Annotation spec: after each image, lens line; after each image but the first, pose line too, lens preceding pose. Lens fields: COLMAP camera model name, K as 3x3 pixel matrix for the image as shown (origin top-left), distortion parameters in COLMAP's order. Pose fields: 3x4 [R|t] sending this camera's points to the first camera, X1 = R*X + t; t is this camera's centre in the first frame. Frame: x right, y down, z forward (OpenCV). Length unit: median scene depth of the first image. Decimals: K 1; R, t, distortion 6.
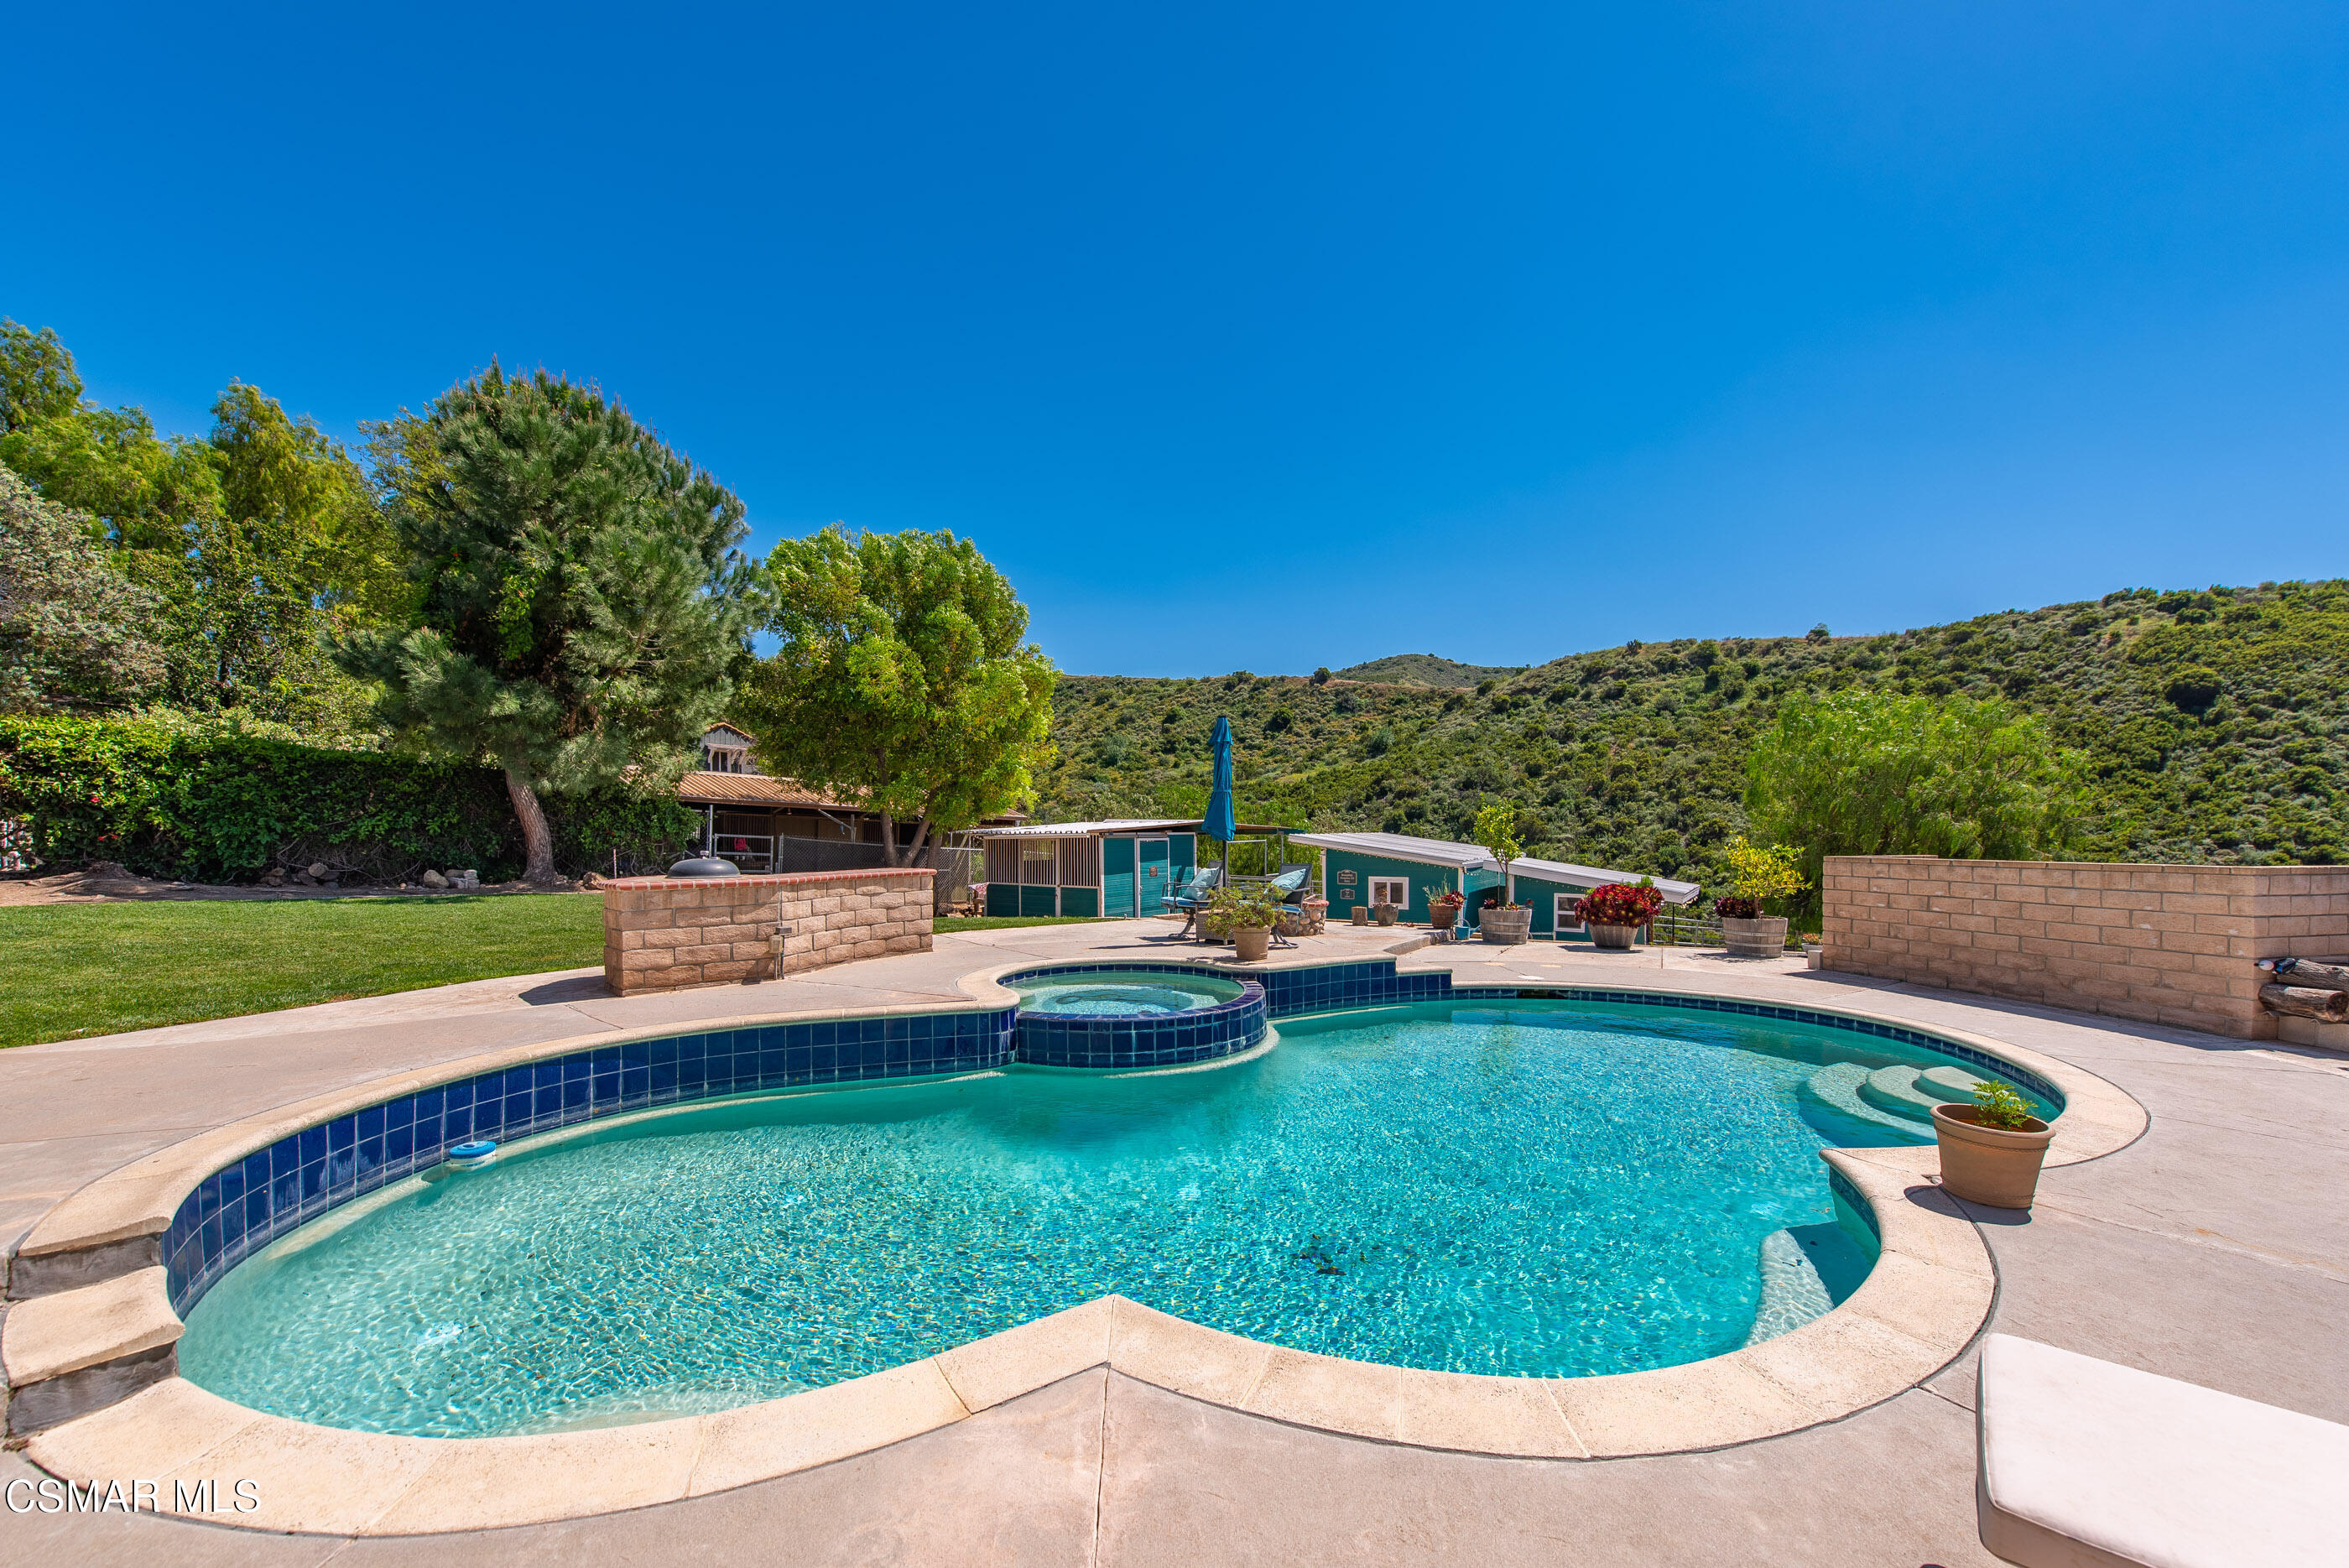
lens RADIAL K [[933.2, 0, 1179.2], [0, 933.2, 855.1], [0, 0, 1]] dist [0.018249, -0.007509]
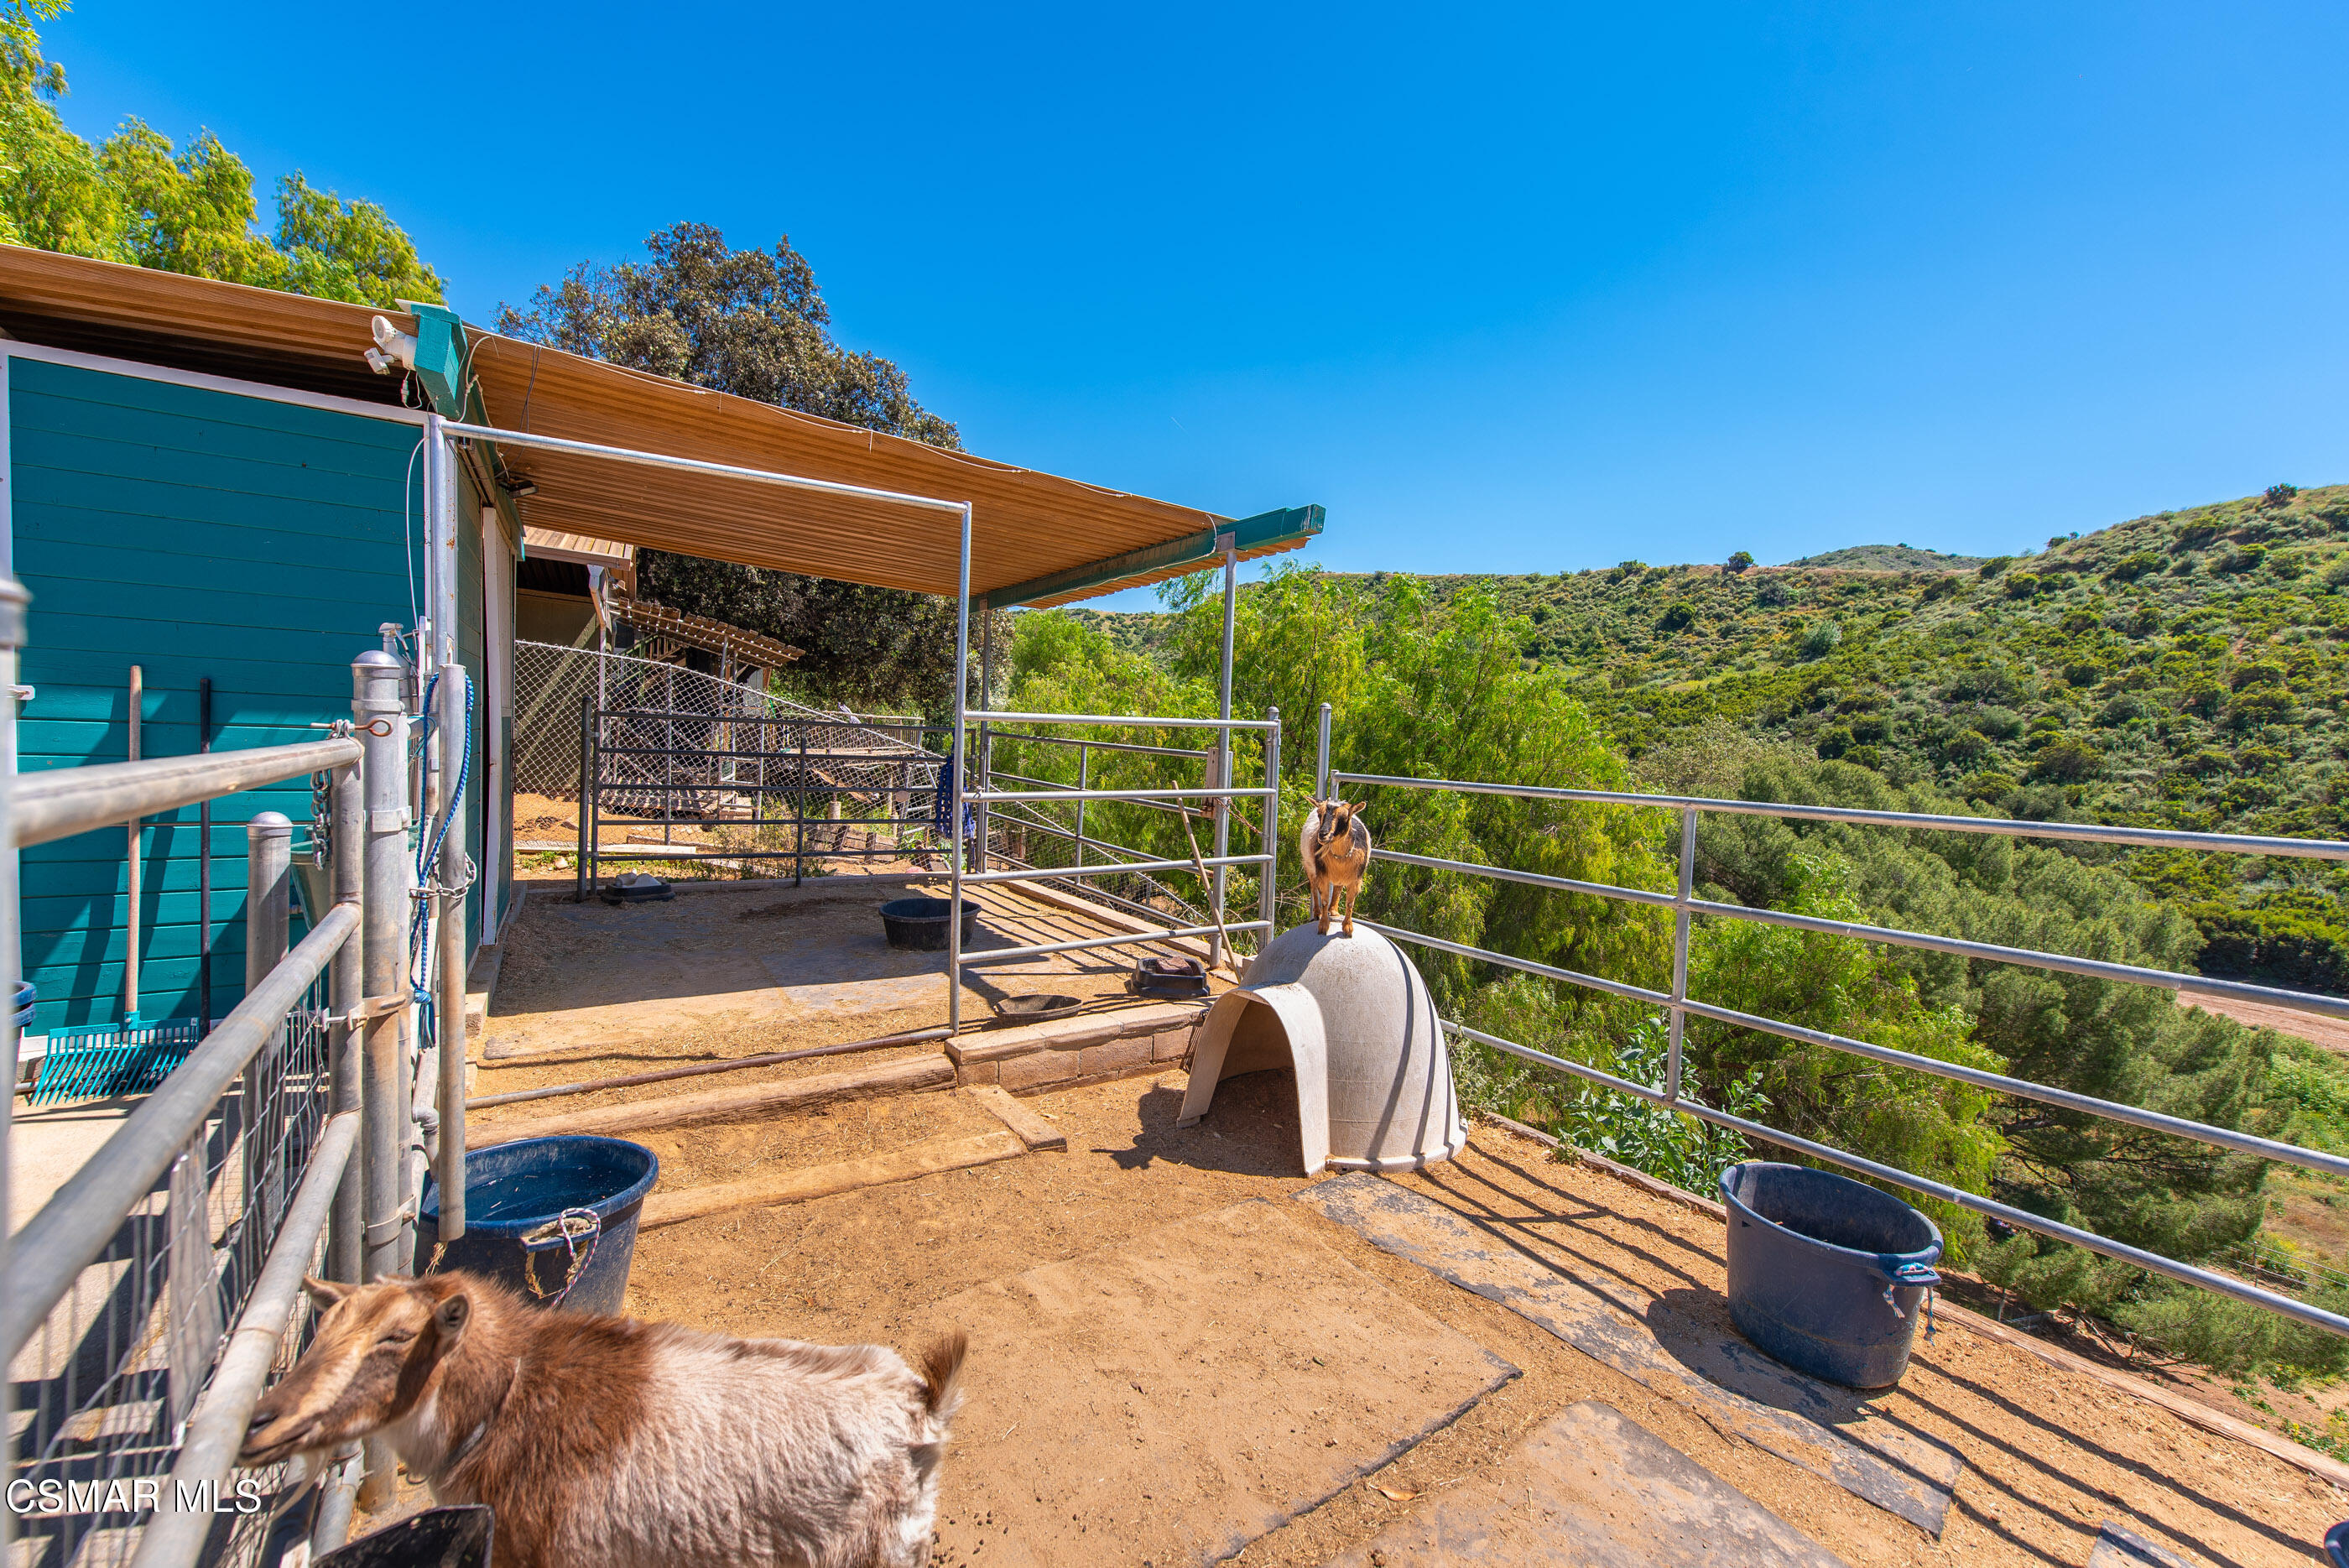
lens RADIAL K [[921.6, 0, 1176.4], [0, 921.6, 782.3], [0, 0, 1]] dist [0.006268, -0.003218]
pose [[0.923108, 0.053004, -0.380870, 0.028534], [-0.046656, 0.998575, 0.025889, 0.001806], [0.381699, -0.006129, 0.924266, 0.121420]]
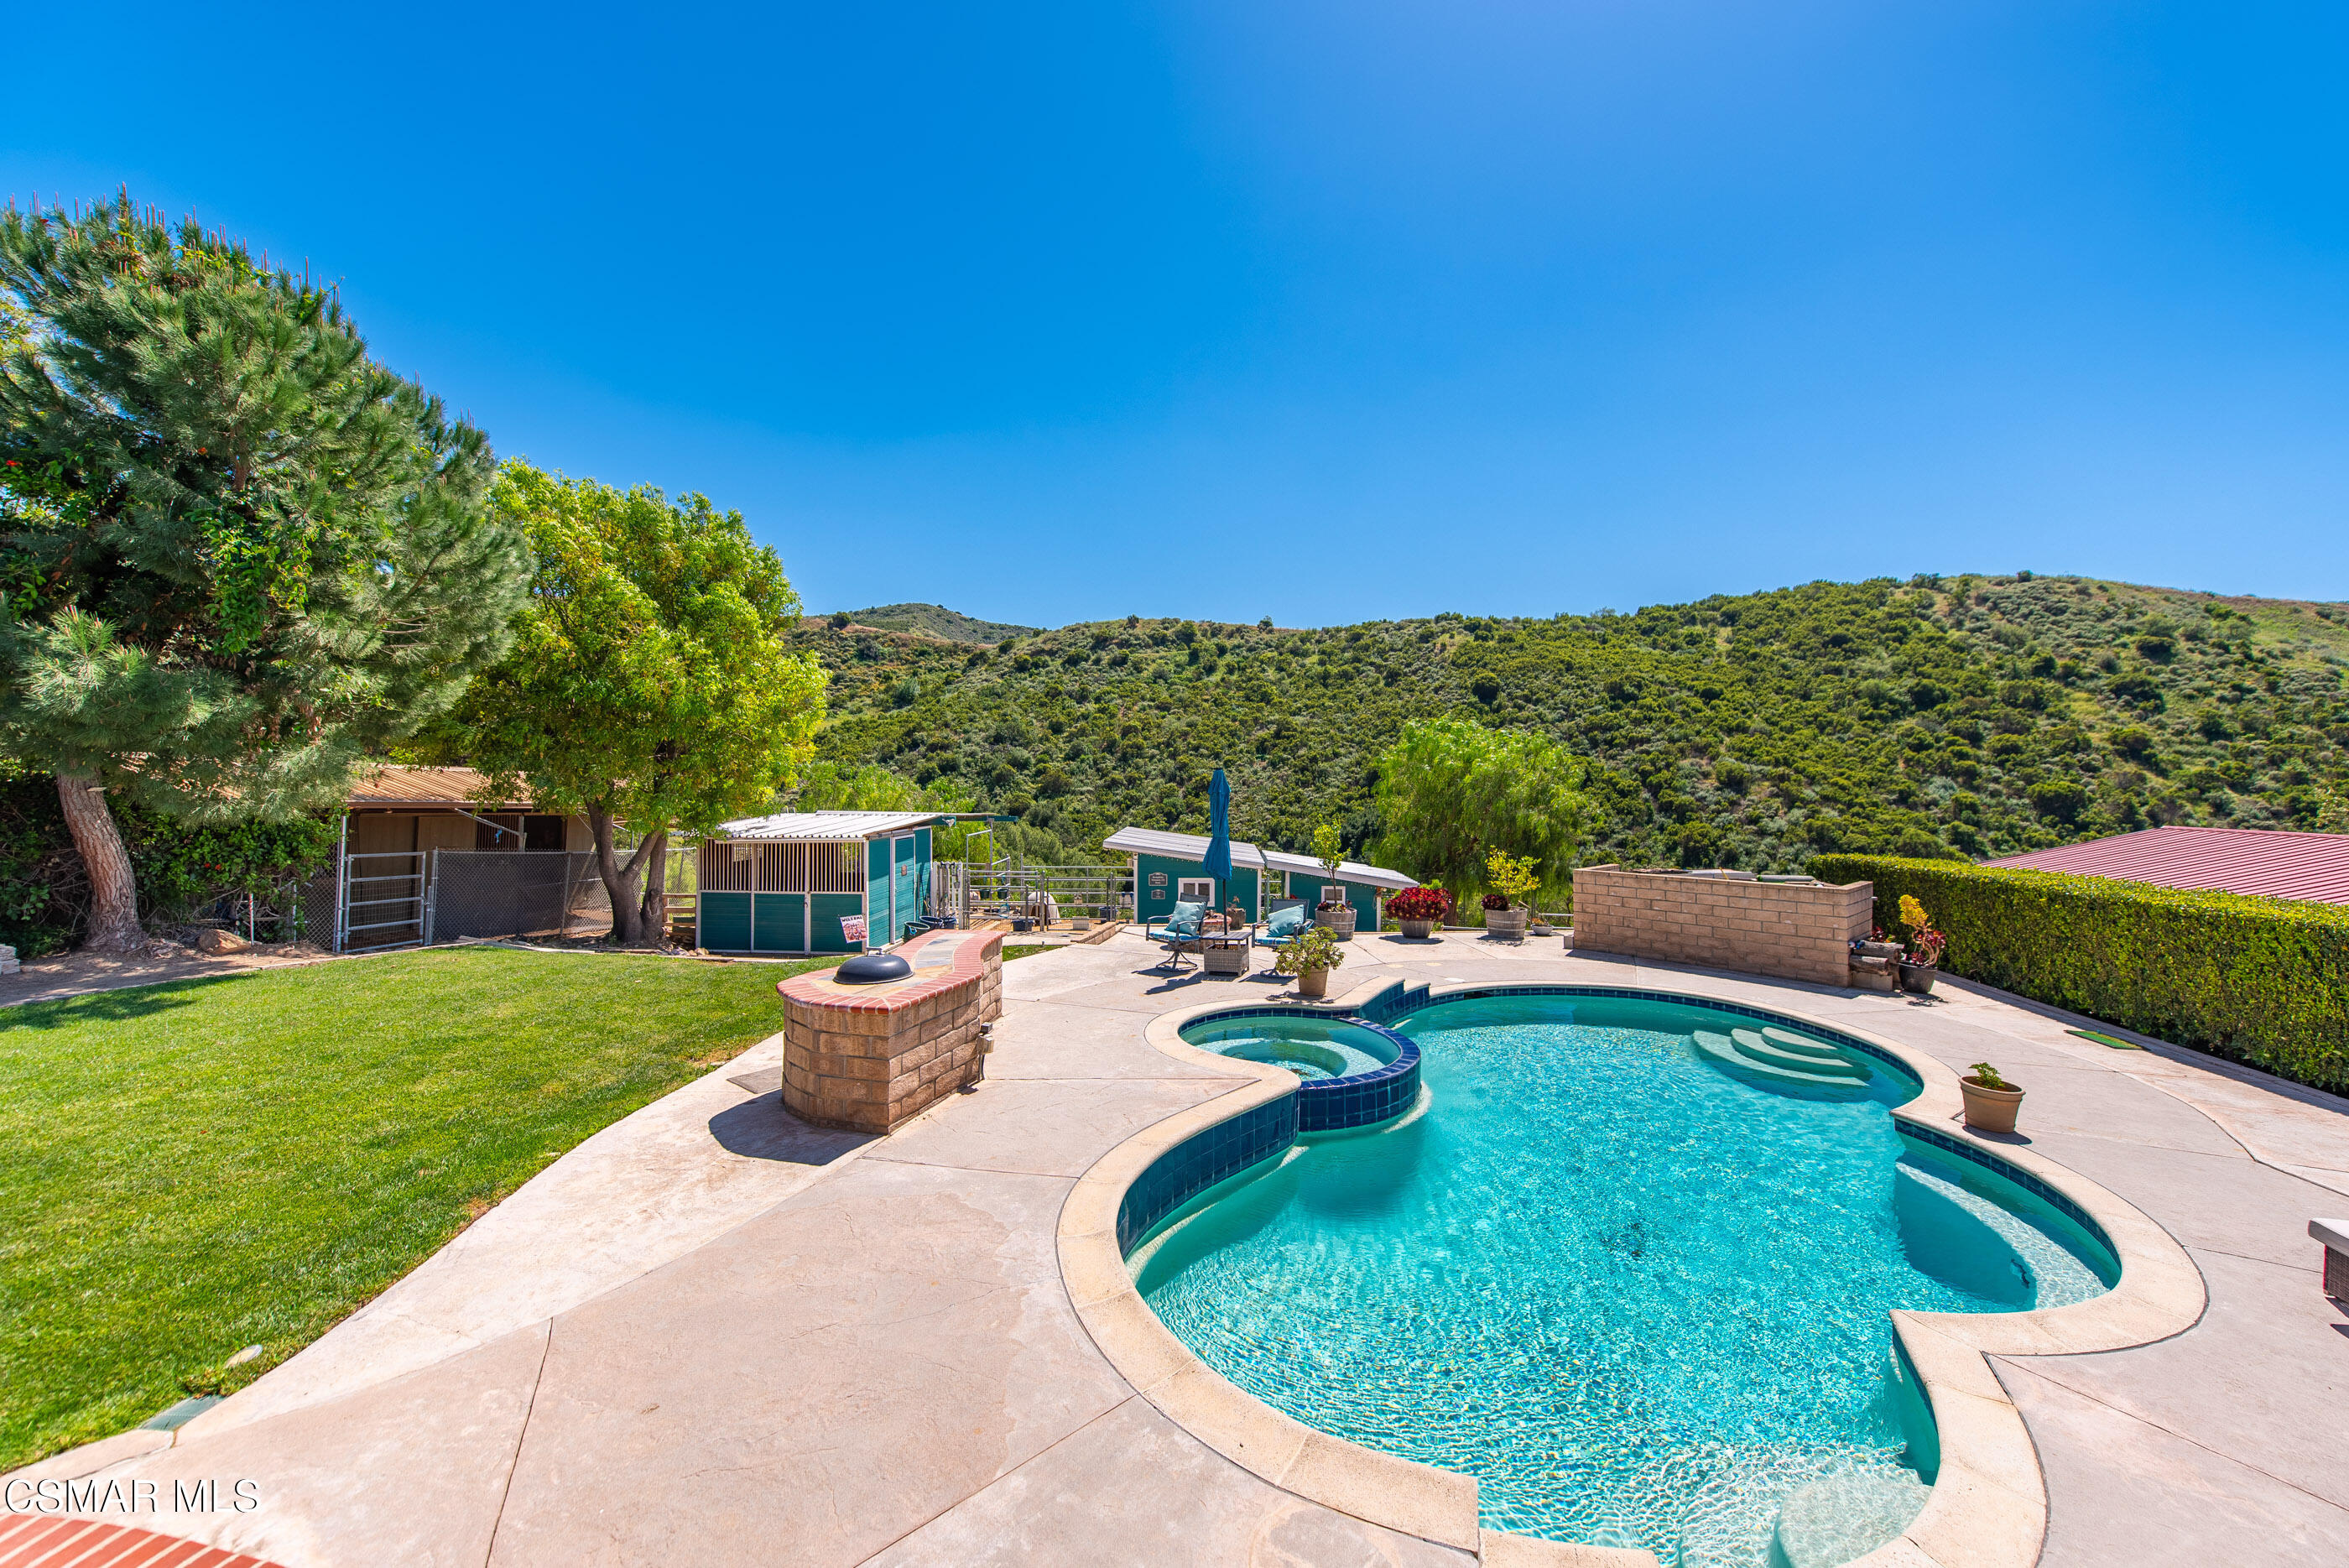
lens RADIAL K [[921.6, 0, 1176.4], [0, 921.6, 782.3], [0, 0, 1]] dist [0.006268, -0.003218]
pose [[0.869022, 0.000406, 0.494774, -0.031050], [0.009892, 0.999786, -0.018194, -0.006470], [-0.494675, 0.020705, 0.868831, 0.004177]]
